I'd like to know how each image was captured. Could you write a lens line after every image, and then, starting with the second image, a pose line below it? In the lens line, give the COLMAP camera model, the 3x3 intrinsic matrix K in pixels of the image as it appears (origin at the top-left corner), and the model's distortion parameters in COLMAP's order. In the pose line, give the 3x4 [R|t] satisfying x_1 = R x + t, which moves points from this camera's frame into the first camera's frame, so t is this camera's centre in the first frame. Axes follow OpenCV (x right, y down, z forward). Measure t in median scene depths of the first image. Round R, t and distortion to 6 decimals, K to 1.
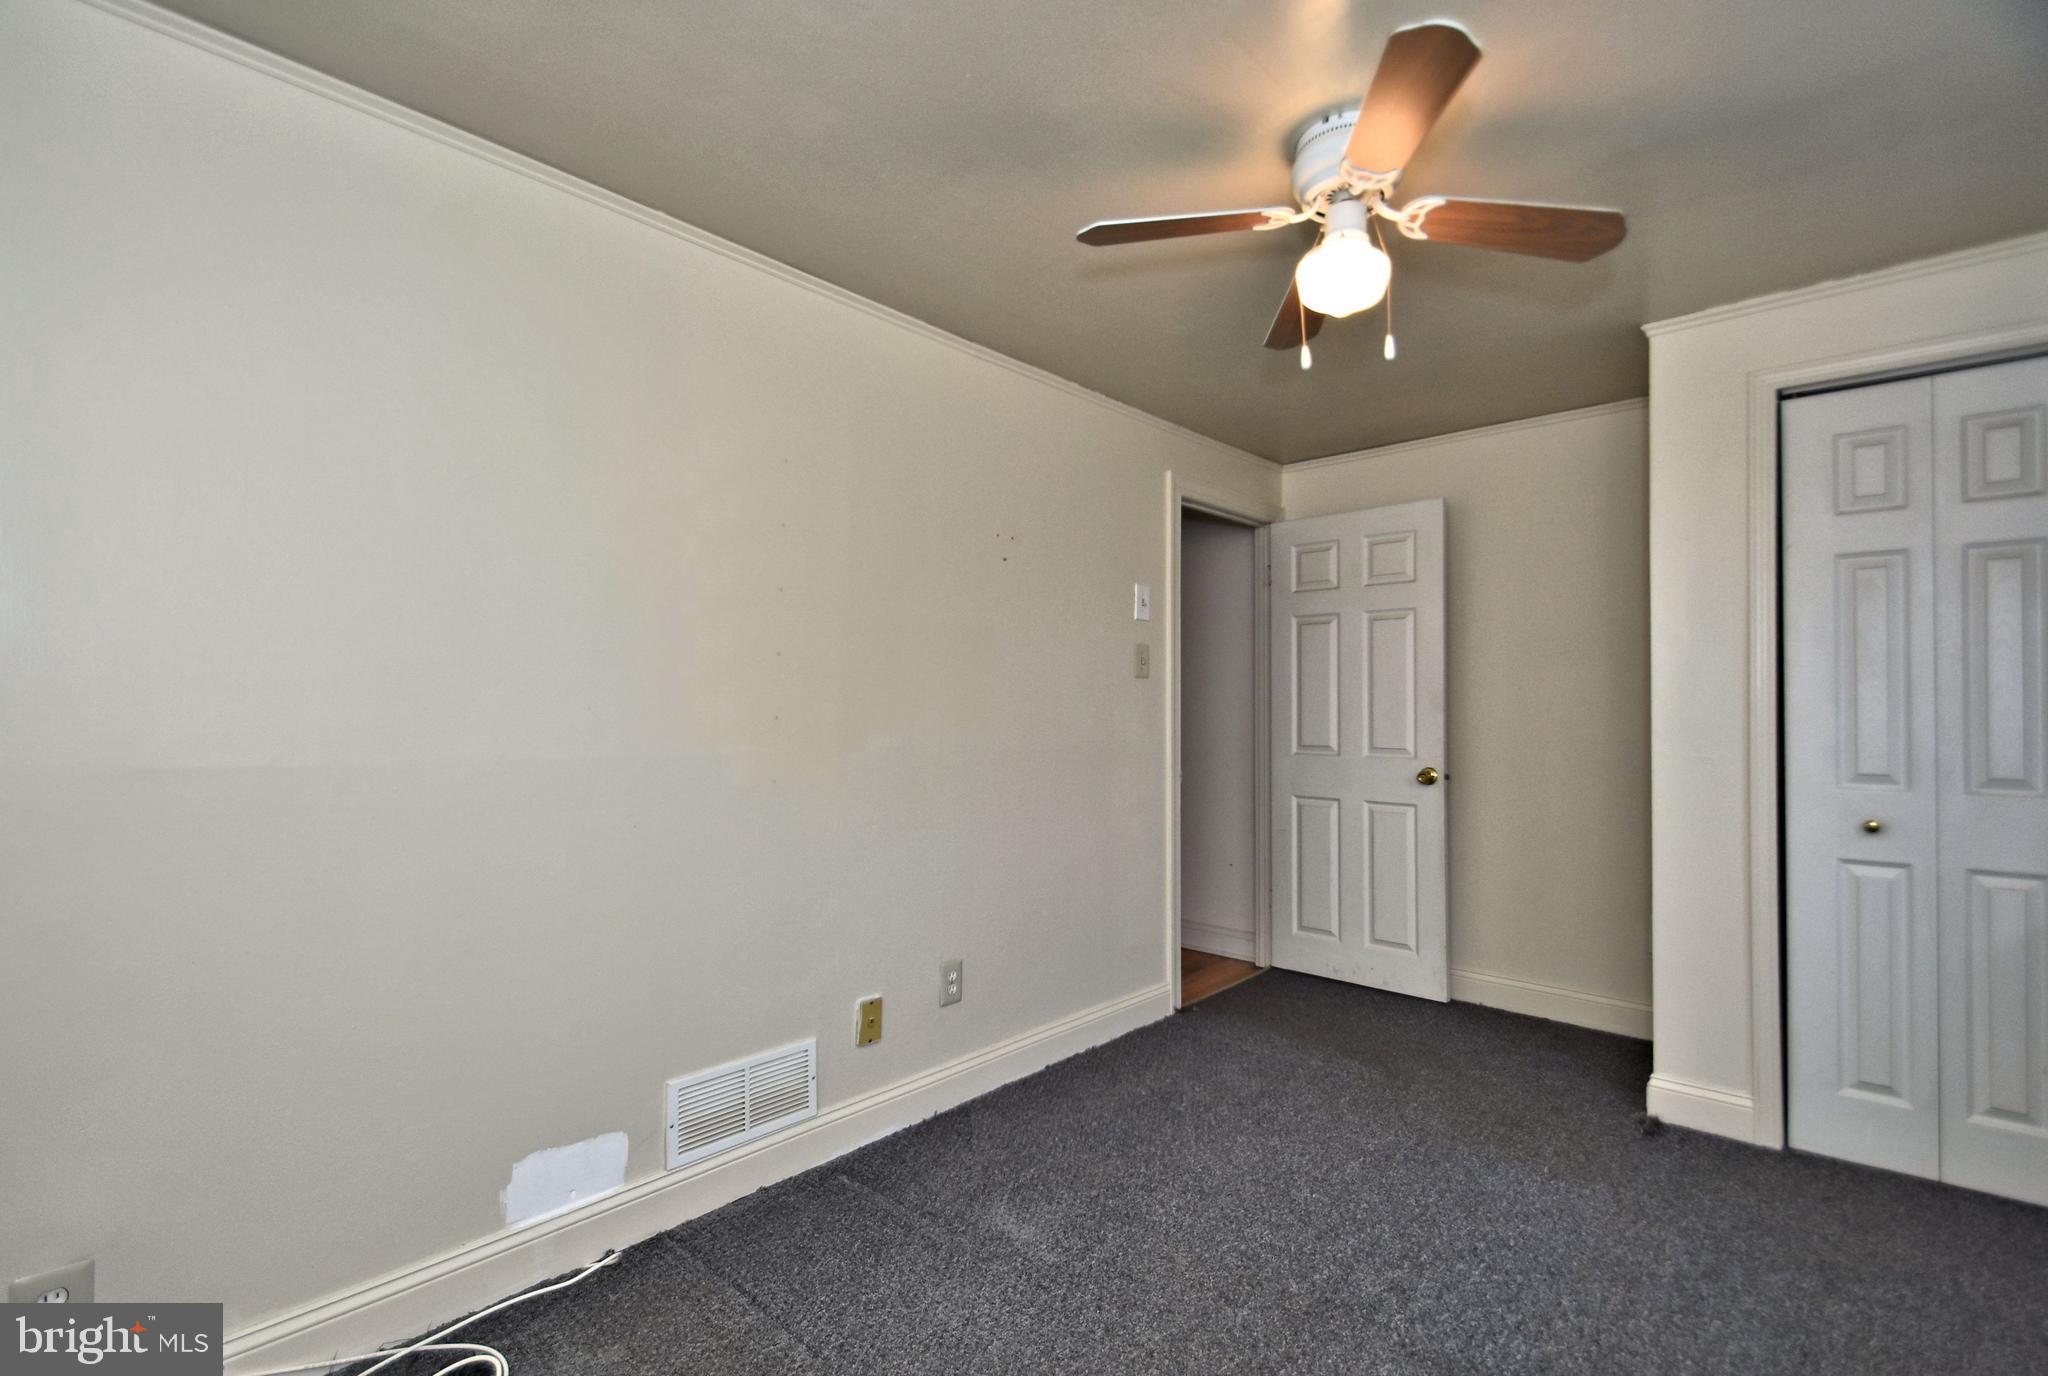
lens RADIAL K [[920.3, 0, 1022.2], [0, 920.3, 700.6], [0, 0, 1]] dist [0.022726, -0.012928]
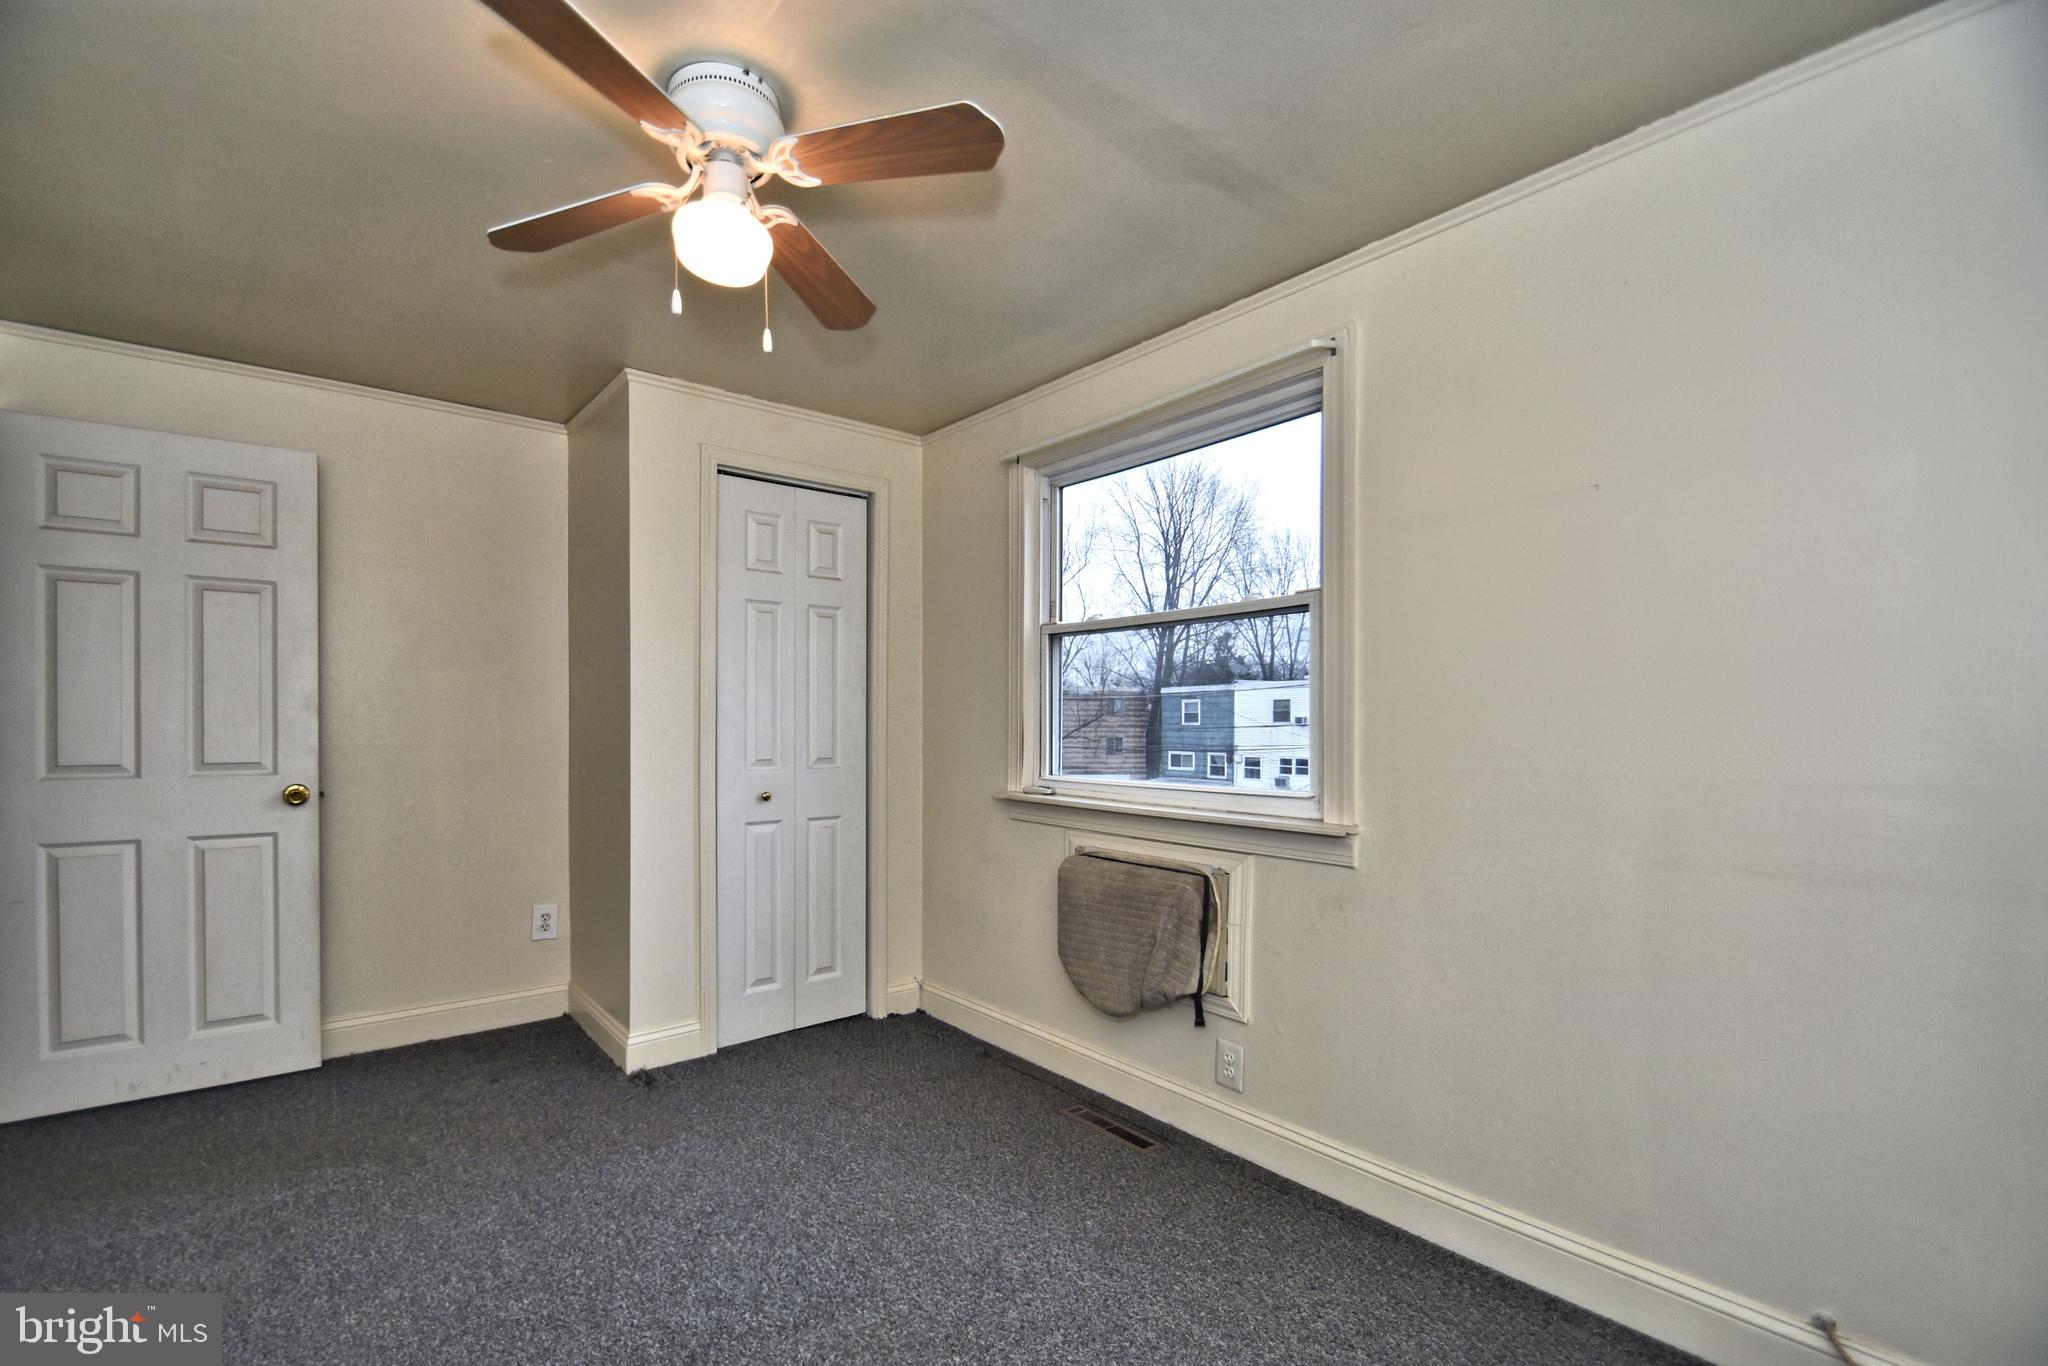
lens RADIAL K [[918.1, 0, 979.7], [0, 918.1, 721.5], [0, 0, 1]] dist [0.002815, -0.012216]
pose [[0.155270, -0.003726, 0.987865, -0.342753], [-0.010375, 0.999932, 0.005402, 0.009852], [-0.987818, -0.011088, 0.155221, 0.392768]]
